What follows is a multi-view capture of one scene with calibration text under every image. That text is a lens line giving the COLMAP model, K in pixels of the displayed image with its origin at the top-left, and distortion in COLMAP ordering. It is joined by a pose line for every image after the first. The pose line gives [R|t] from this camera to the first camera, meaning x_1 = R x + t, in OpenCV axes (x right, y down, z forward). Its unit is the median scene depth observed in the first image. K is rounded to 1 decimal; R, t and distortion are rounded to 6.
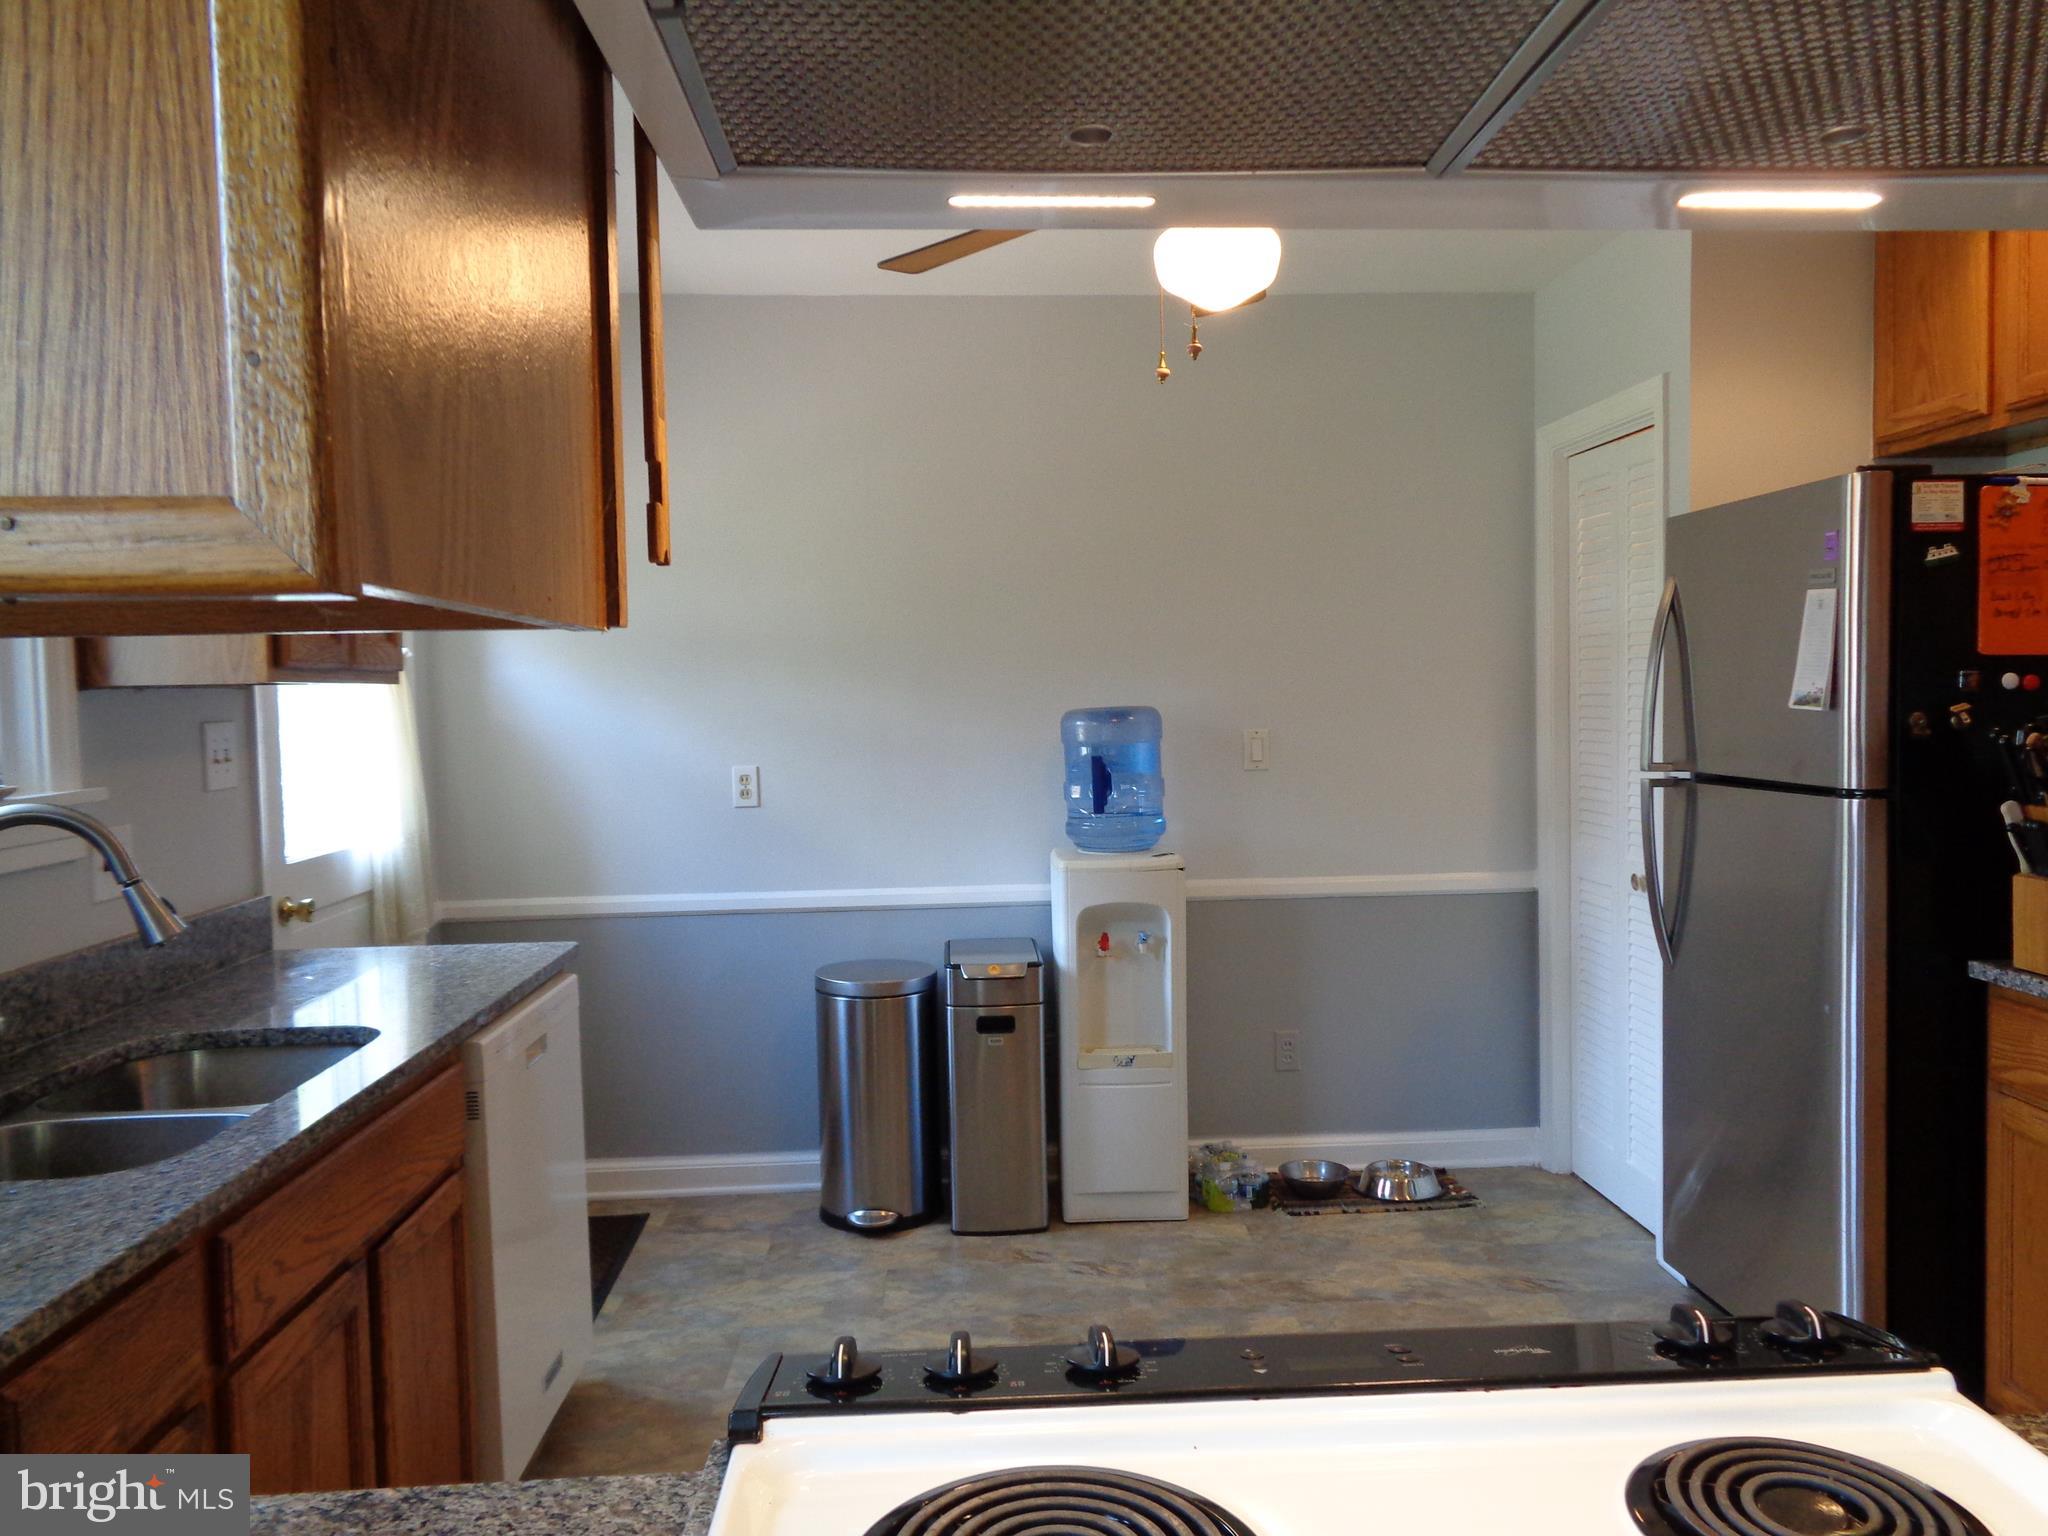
lens RADIAL K [[1546.6, 0, 1033.4], [0, 1546.6, 769.8], [0, 0, 1]] dist [0.012168, -0.008101]
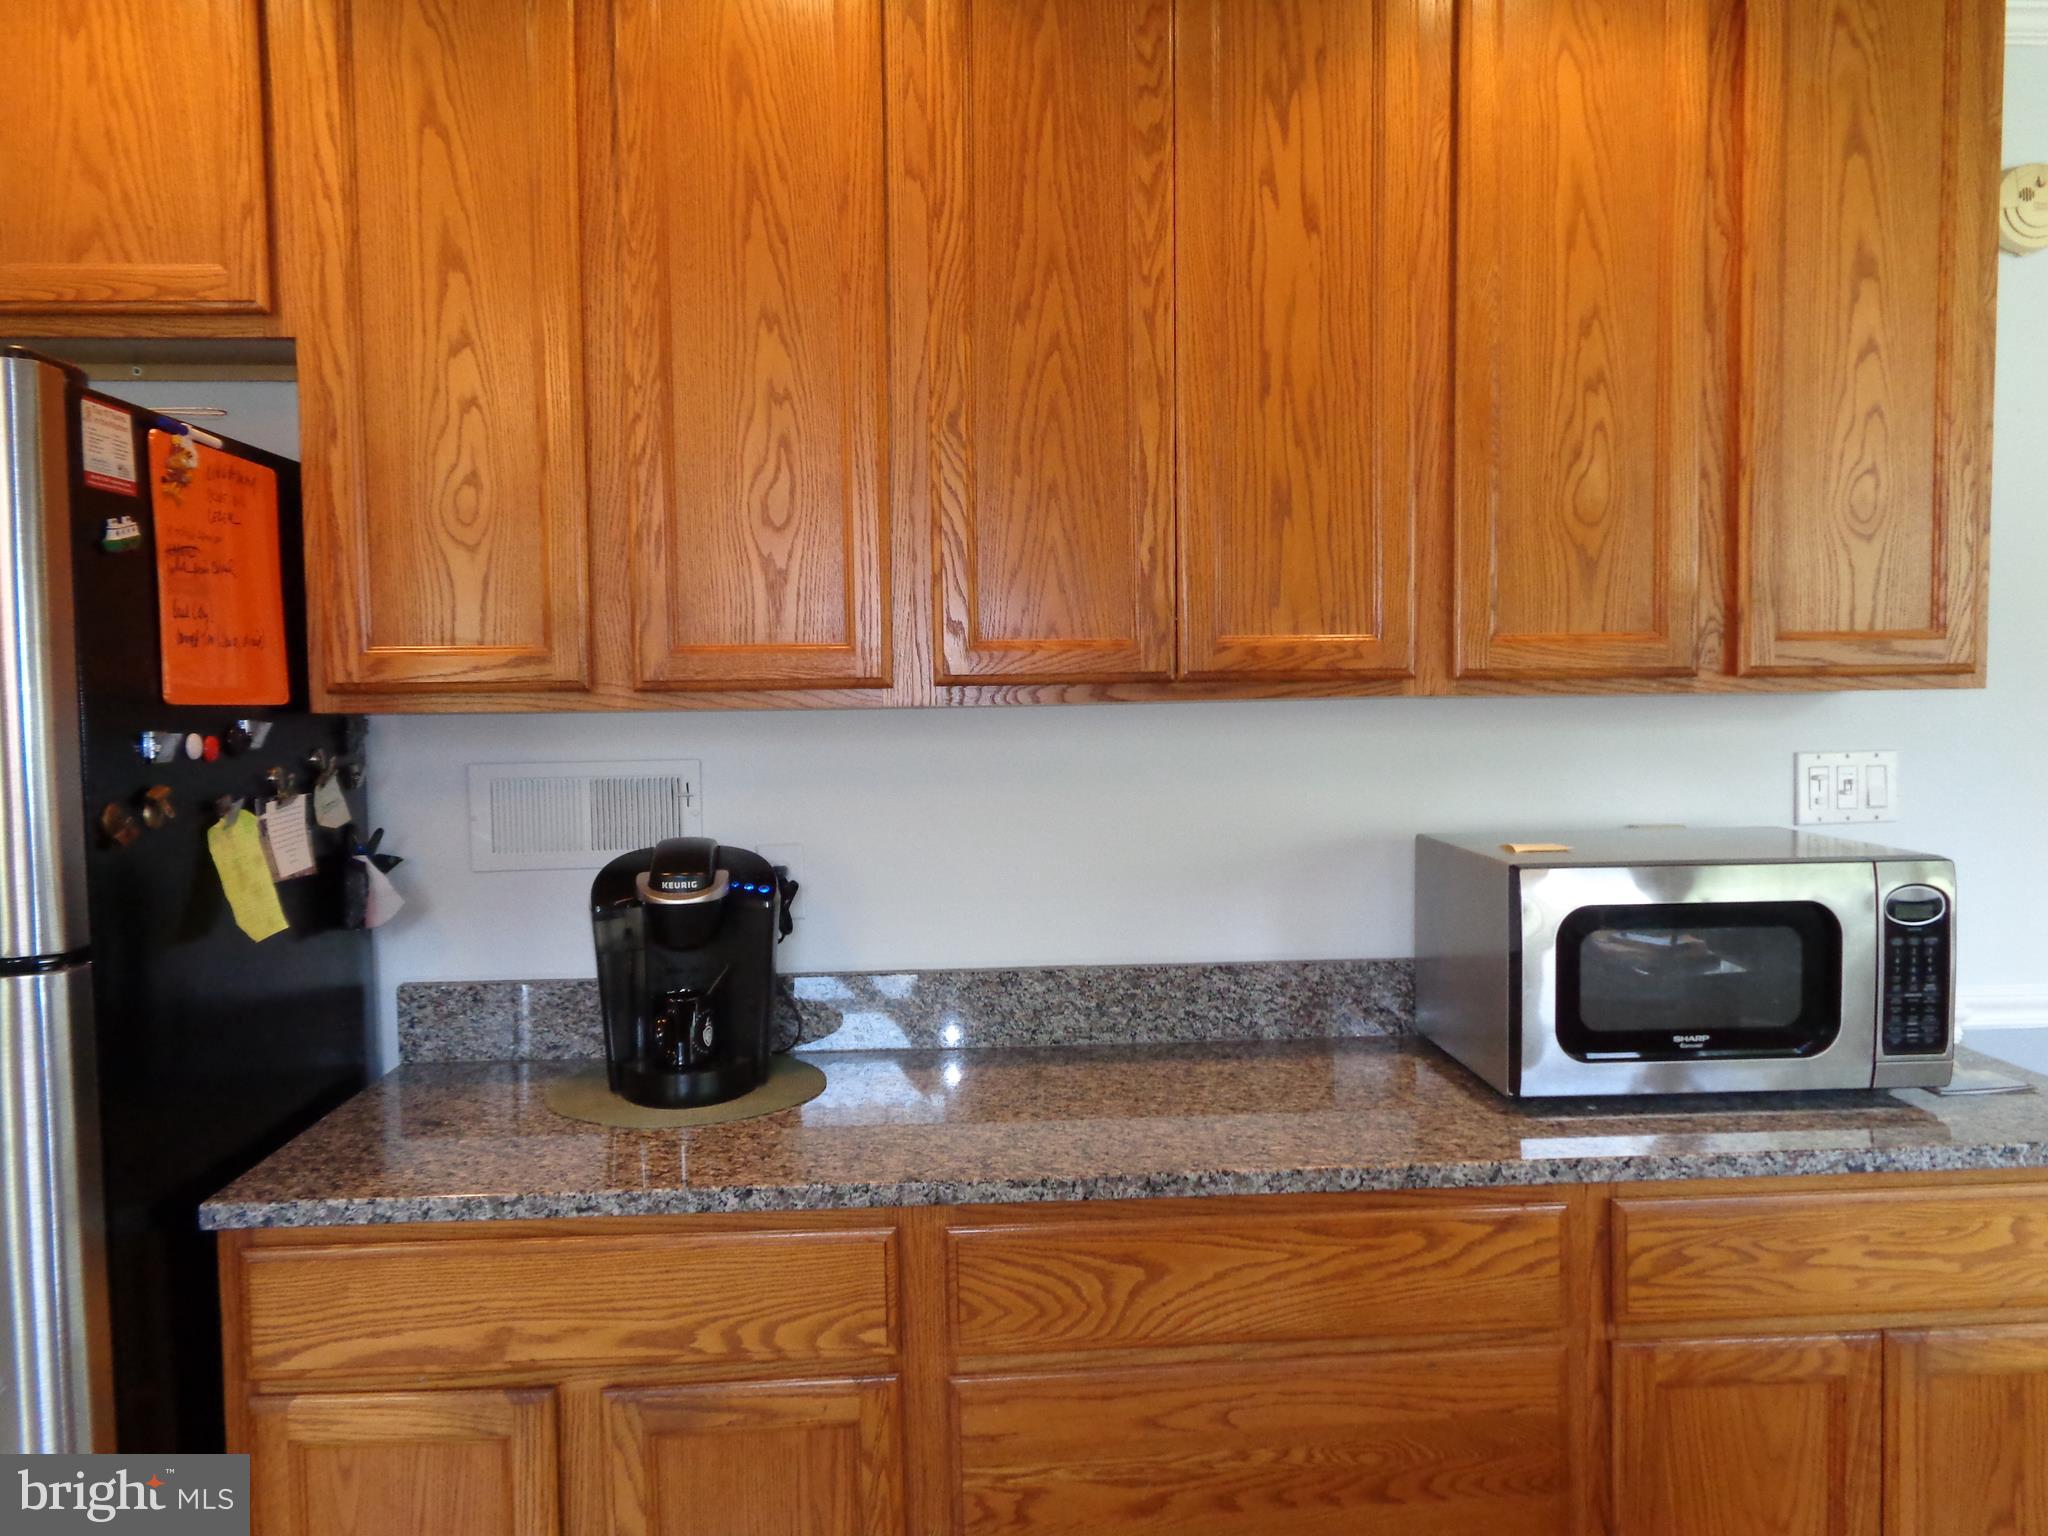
lens RADIAL K [[1546.6, 0, 1022.1], [0, 1546.6, 776.2], [0, 0, 1]] dist [0.012168, -0.008101]
pose [[-0.015030, -0.036193, 0.999232, -0.003652], [0.067603, 0.997021, 0.037129, -0.033372], [-0.997599, 0.068110, -0.012538, 0.490194]]
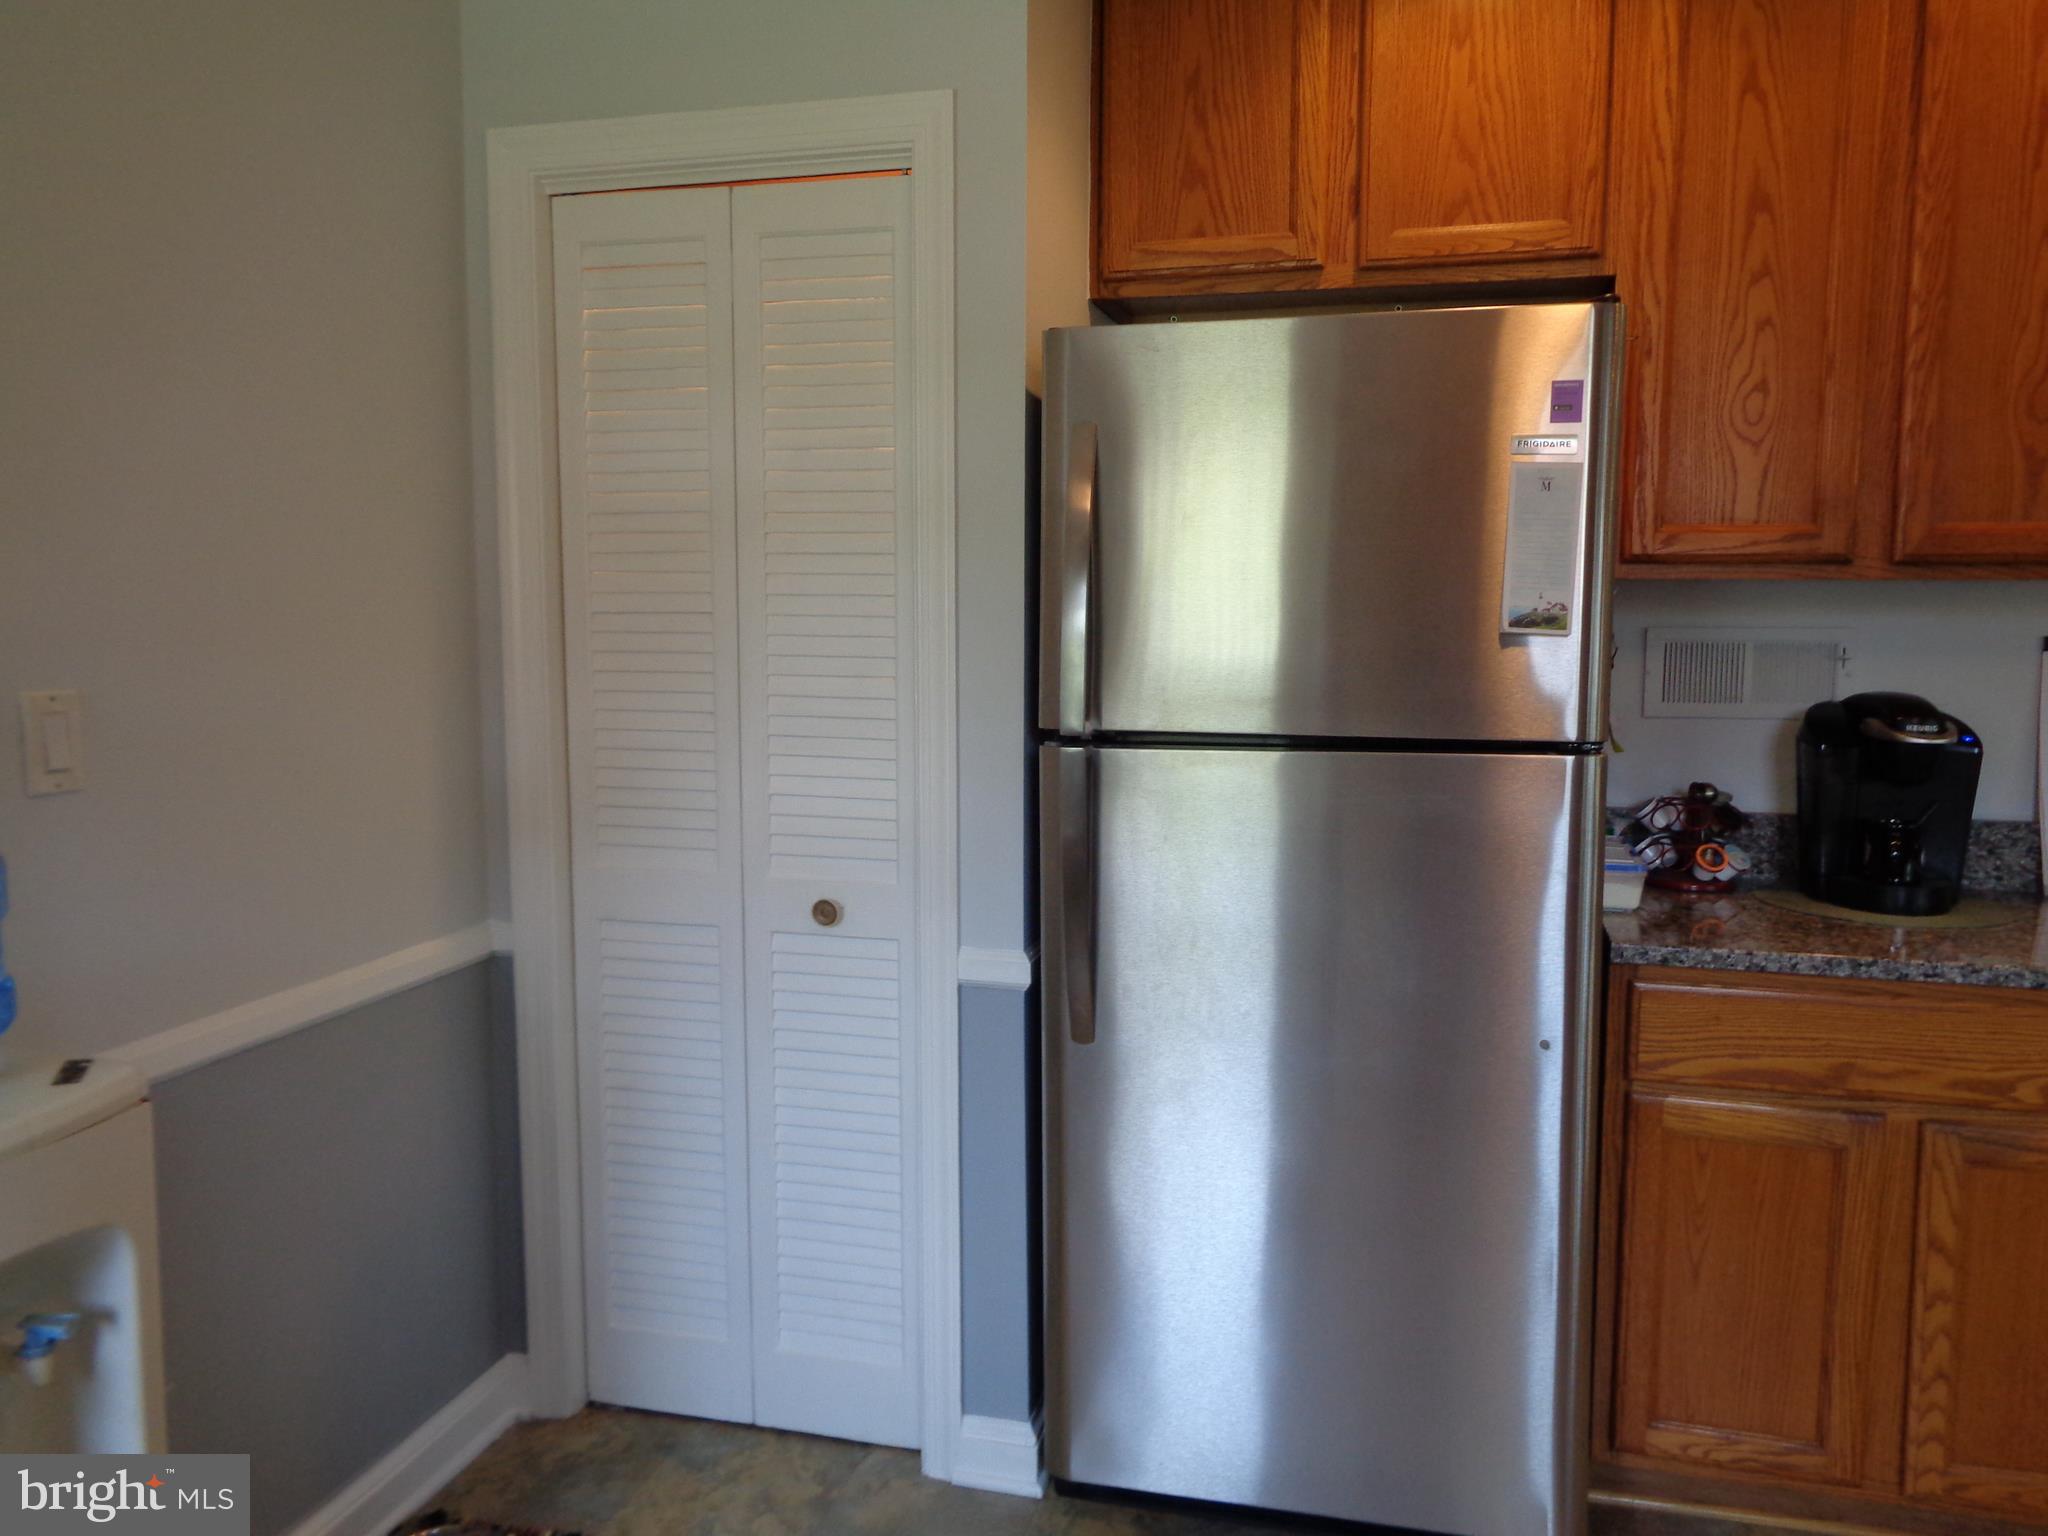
lens RADIAL K [[1546.6, 0, 1022.8], [0, 1546.6, 767.2], [0, 0, 1]] dist [0.012168, -0.008101]
pose [[0.303891, -0.081708, 0.949197, -0.184207], [0.041835, 0.996499, 0.072387, -0.029441], [-0.951788, 0.017712, 0.306245, 0.759788]]
